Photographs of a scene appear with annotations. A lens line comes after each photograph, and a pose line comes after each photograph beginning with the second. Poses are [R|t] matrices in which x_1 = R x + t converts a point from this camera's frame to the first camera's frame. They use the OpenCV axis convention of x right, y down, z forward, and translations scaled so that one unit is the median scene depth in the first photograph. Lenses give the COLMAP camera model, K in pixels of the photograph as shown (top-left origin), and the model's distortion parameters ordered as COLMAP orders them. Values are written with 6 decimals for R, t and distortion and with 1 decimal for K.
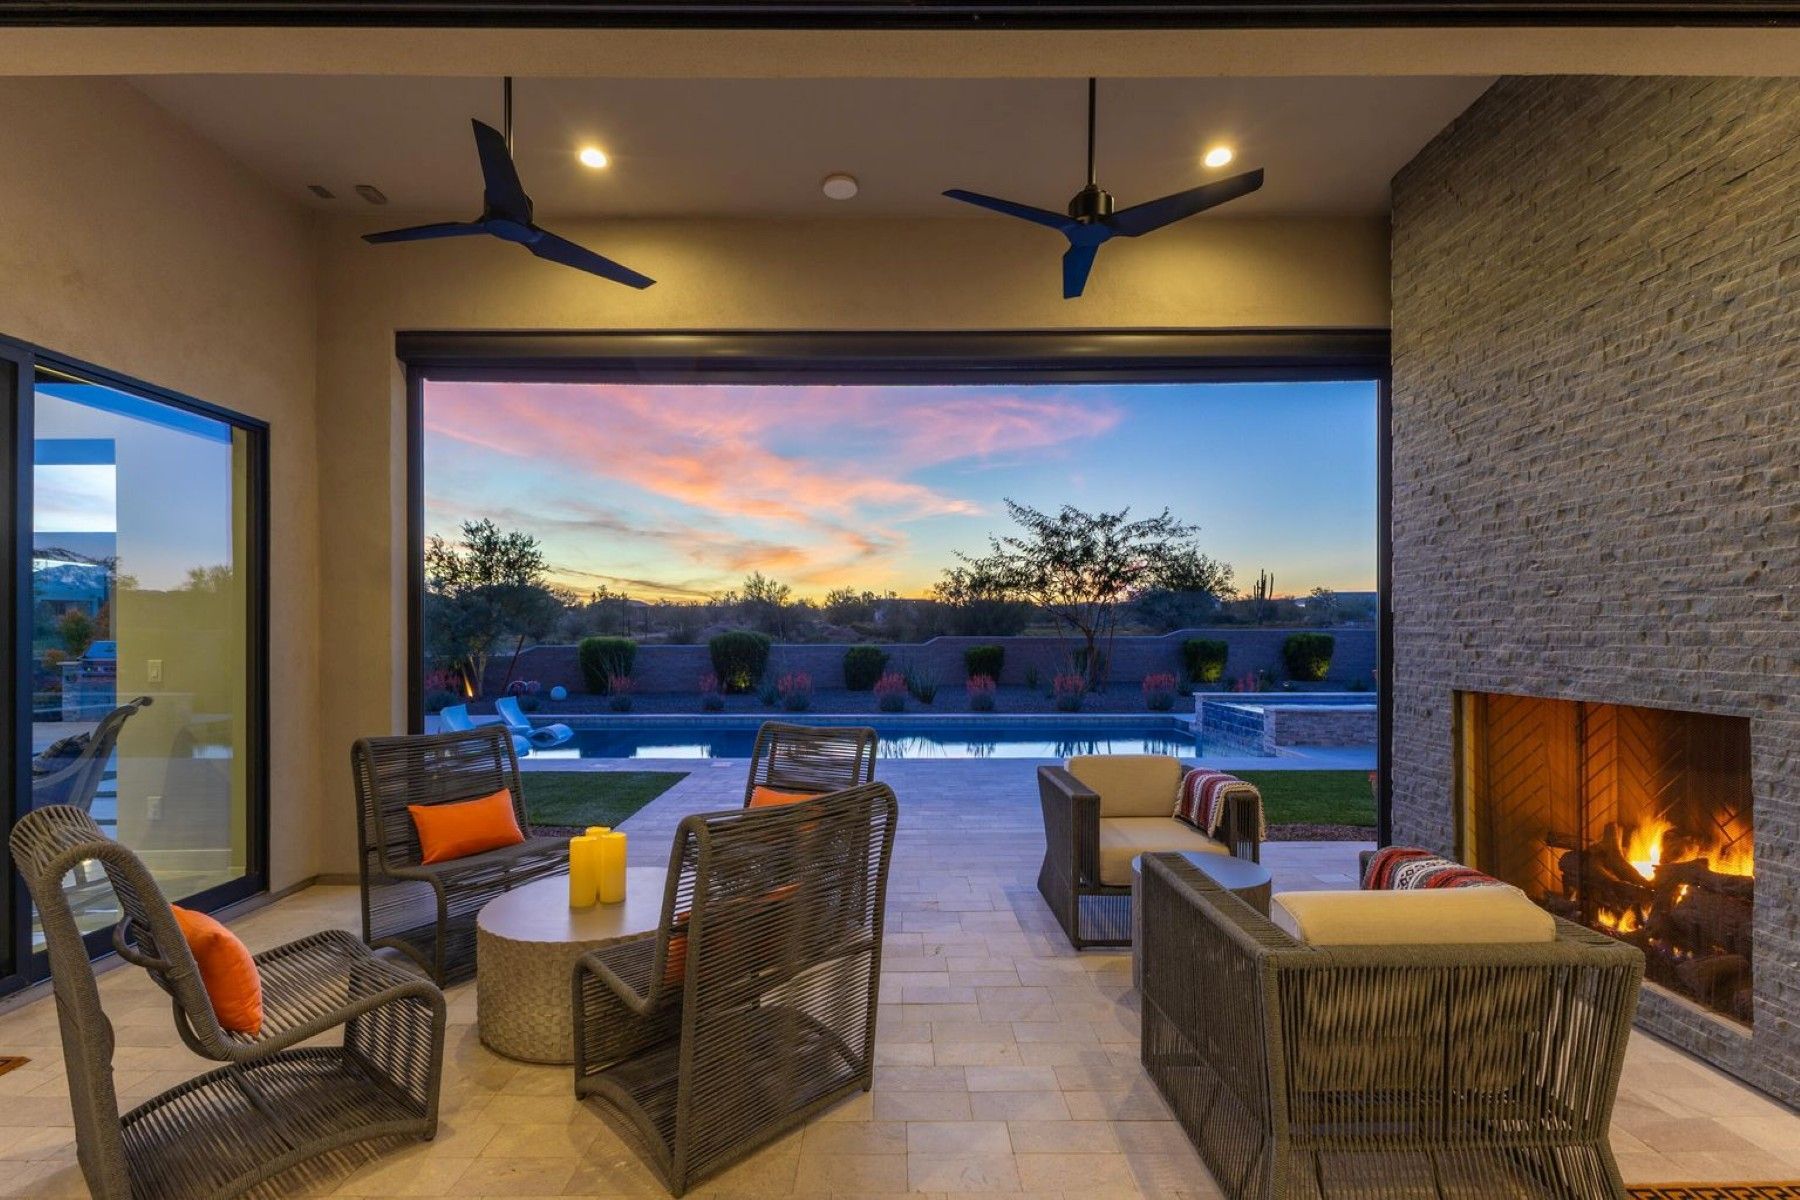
lens RADIAL K [[774.3, 0, 899.1], [0, 774.3, 635.8], [0, 0, 1]] dist [0.002481, 0.000241]
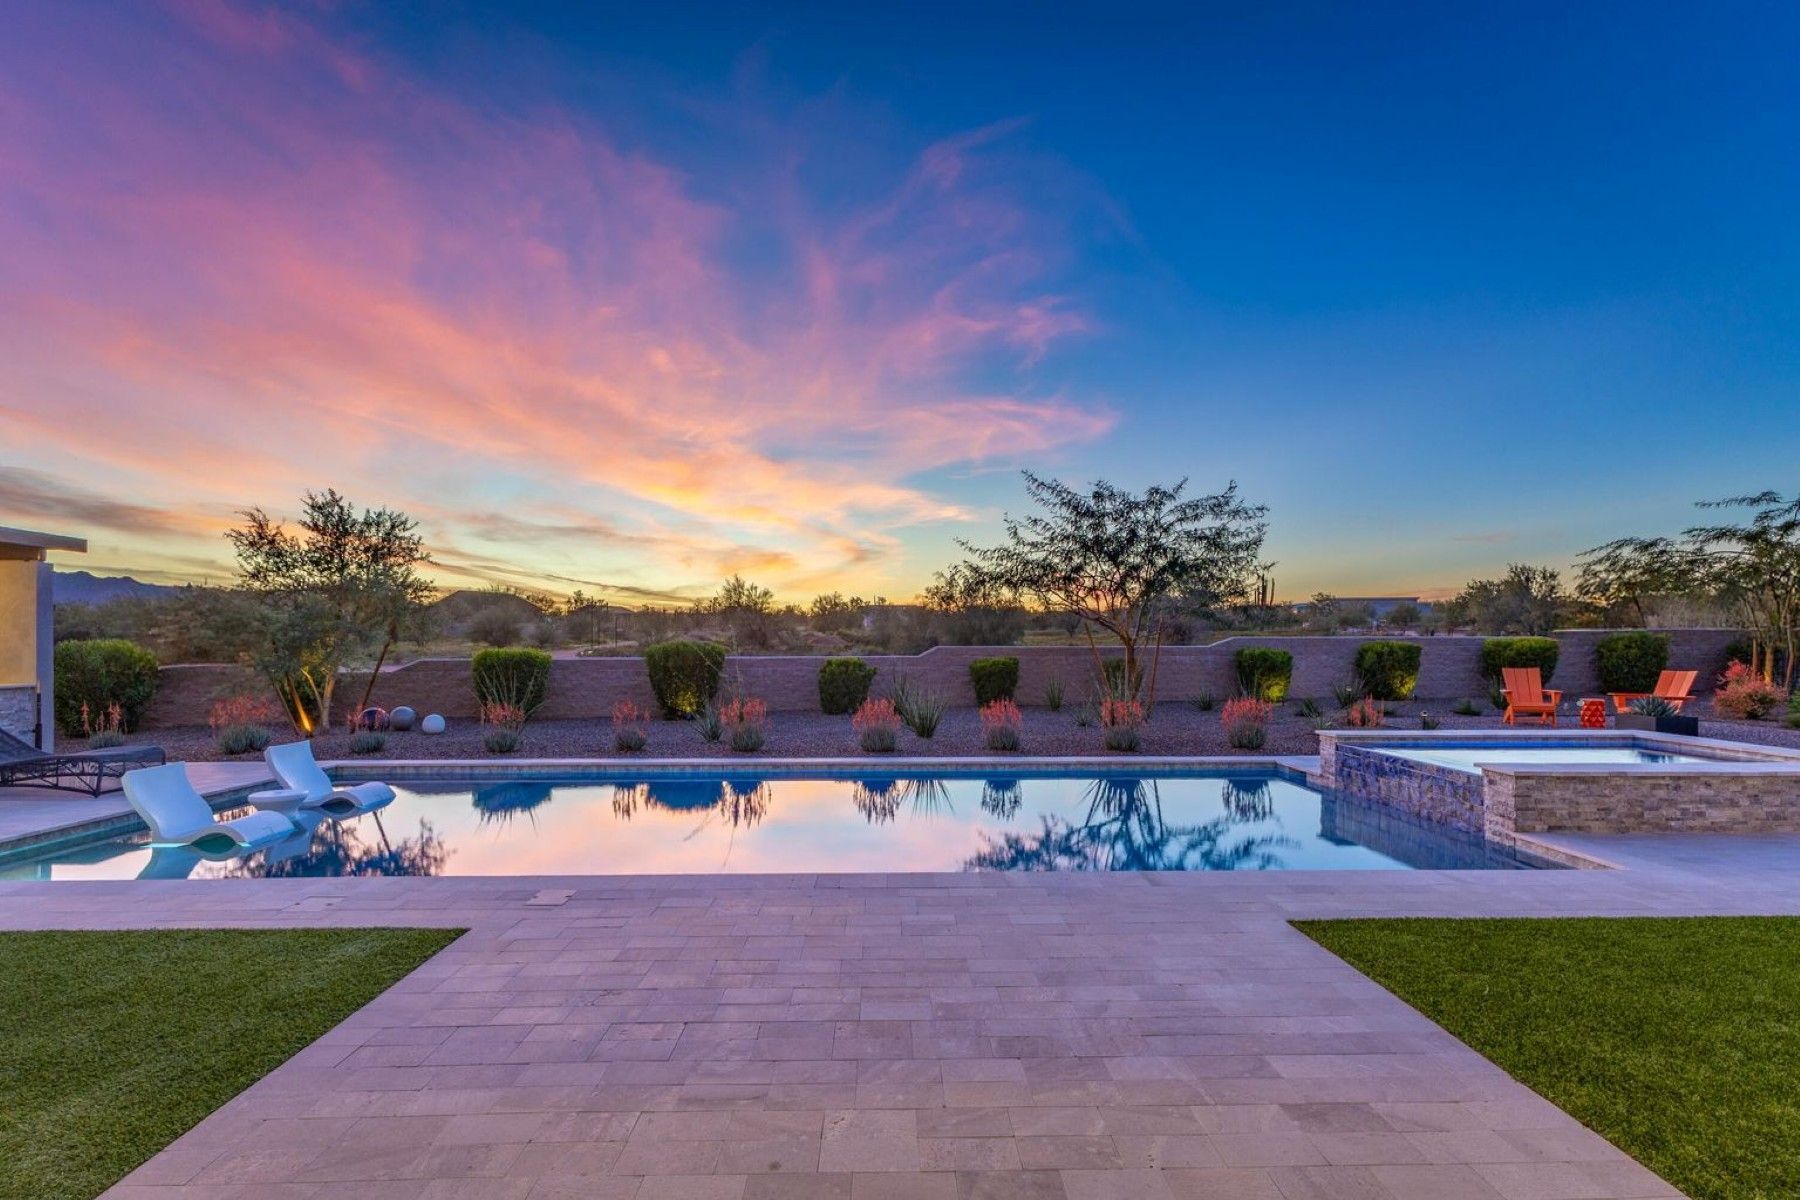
lens RADIAL K [[774.3, 0, 899.1], [0, 774.3, 635.8], [0, 0, 1]] dist [0.002481, 0.000241]
pose [[0.999912, -0.001035, 0.013251, 0.000464], [0.001150, 0.999962, -0.008612, -0.002869], [-0.013242, 0.008626, 0.999875, 0.192753]]
